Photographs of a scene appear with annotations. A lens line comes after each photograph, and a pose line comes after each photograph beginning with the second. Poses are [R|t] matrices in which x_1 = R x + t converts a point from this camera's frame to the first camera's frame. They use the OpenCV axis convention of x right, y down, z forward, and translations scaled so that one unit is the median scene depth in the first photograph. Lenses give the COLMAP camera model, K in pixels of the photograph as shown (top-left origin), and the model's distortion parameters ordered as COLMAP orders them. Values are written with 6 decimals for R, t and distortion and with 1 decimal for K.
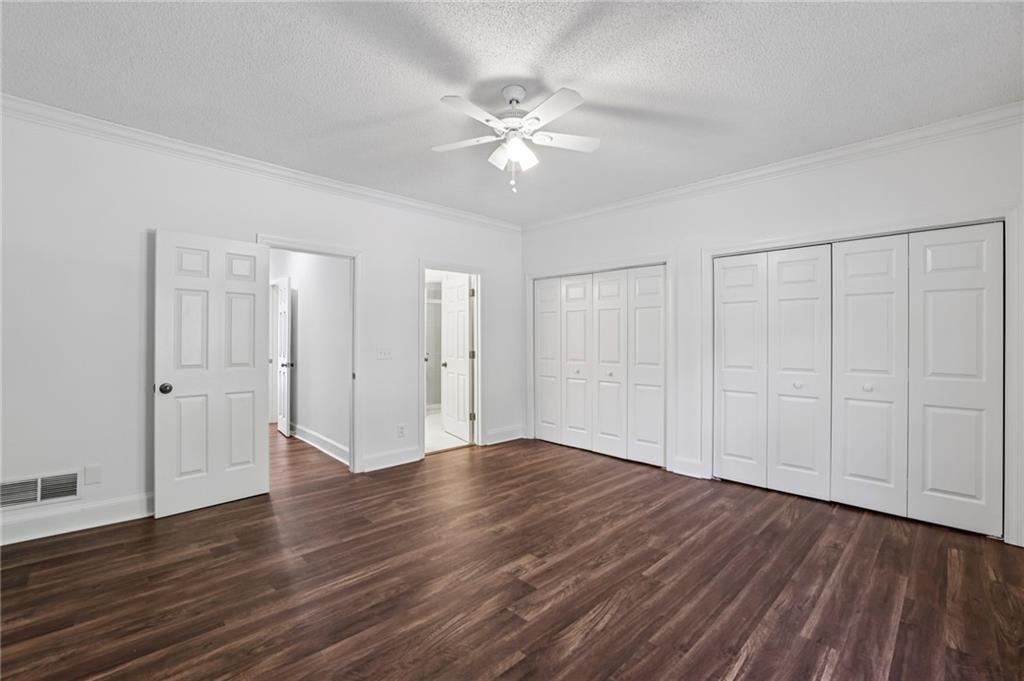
lens RADIAL K [[442.9, 0, 509.7], [0, 442.9, 334.1], [0, 0, 1]] dist [-0.048395, 0.016612]
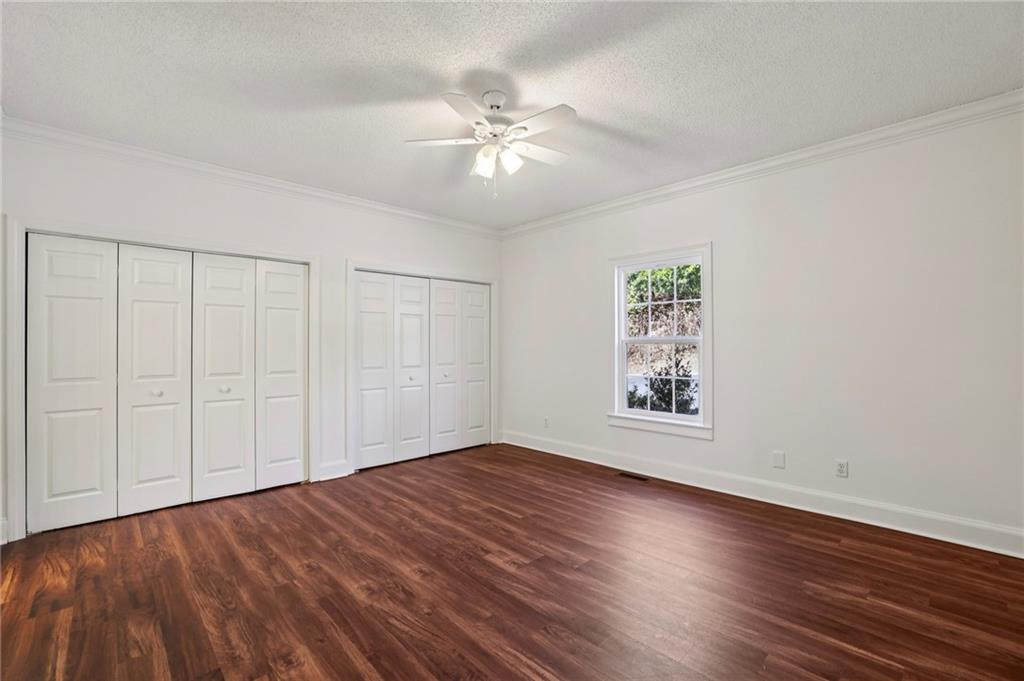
lens RADIAL K [[442.9, 0, 509.7], [0, 442.9, 334.1], [0, 0, 1]] dist [-0.048395, 0.016612]
pose [[0.014410, 0.020069, 0.999695, -0.765810], [-0.006826, 0.999777, -0.019972, 0.008665], [-0.999873, -0.006536, 0.014544, 0.733546]]
